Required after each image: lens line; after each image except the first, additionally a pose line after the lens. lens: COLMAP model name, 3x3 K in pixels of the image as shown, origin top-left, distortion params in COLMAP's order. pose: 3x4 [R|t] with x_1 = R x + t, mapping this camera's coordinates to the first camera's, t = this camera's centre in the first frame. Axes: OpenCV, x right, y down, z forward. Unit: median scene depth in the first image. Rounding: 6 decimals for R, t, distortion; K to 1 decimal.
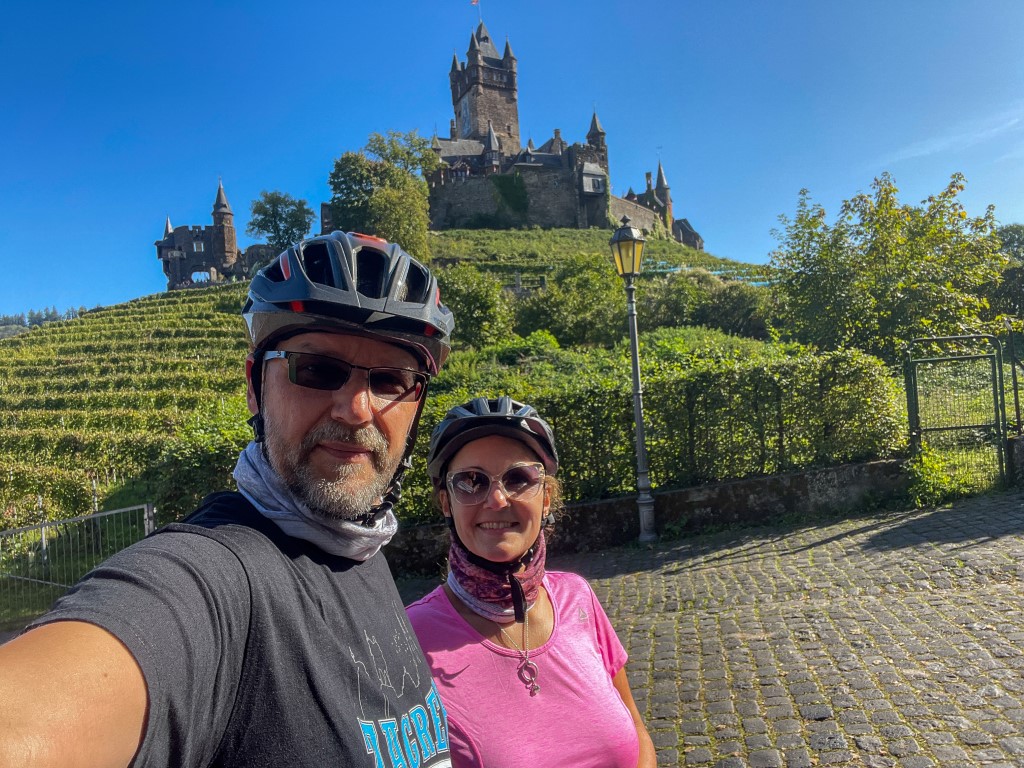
lens RADIAL K [[723.6, 0, 504.1], [0, 723.6, 395.2], [0, 0, 1]] dist [0.031773, -0.035607]
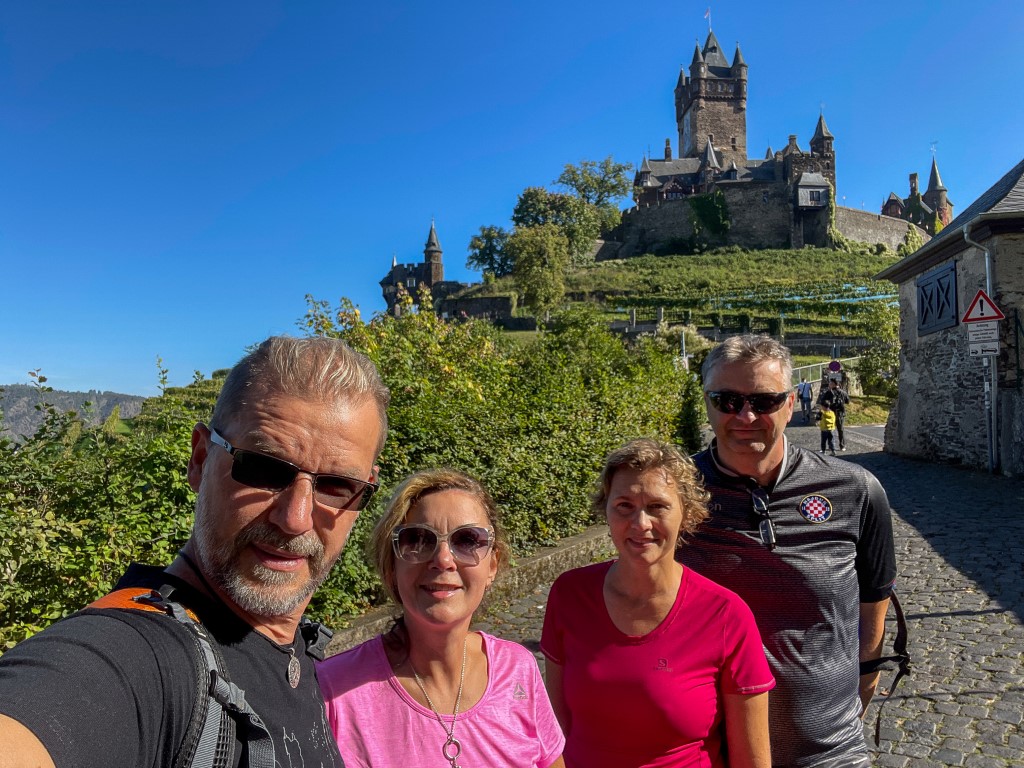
lens RADIAL K [[723.6, 0, 489.6], [0, 723.6, 401.6], [0, 0, 1]] dist [0.031773, -0.035607]
pose [[0.910444, 0.041390, -0.411556, 0.138156], [-0.046007, 0.998940, -0.001312, -0.023957], [0.411065, 0.020129, 0.911384, 0.041441]]
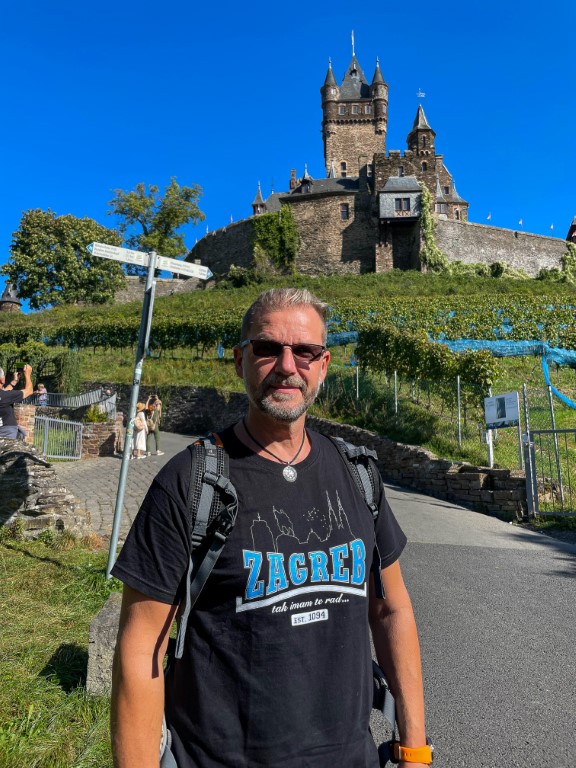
lens RADIAL K [[592.7, 0, 295.3], [0, 592.7, 383.8], [0, 0, 1]] dist [0.062735, -0.035679]
pose [[0.853573, -0.026383, -0.520305, 0.312179], [-0.038629, 0.992763, -0.113711, -0.066599], [0.519540, 0.117159, 0.846376, 0.506951]]
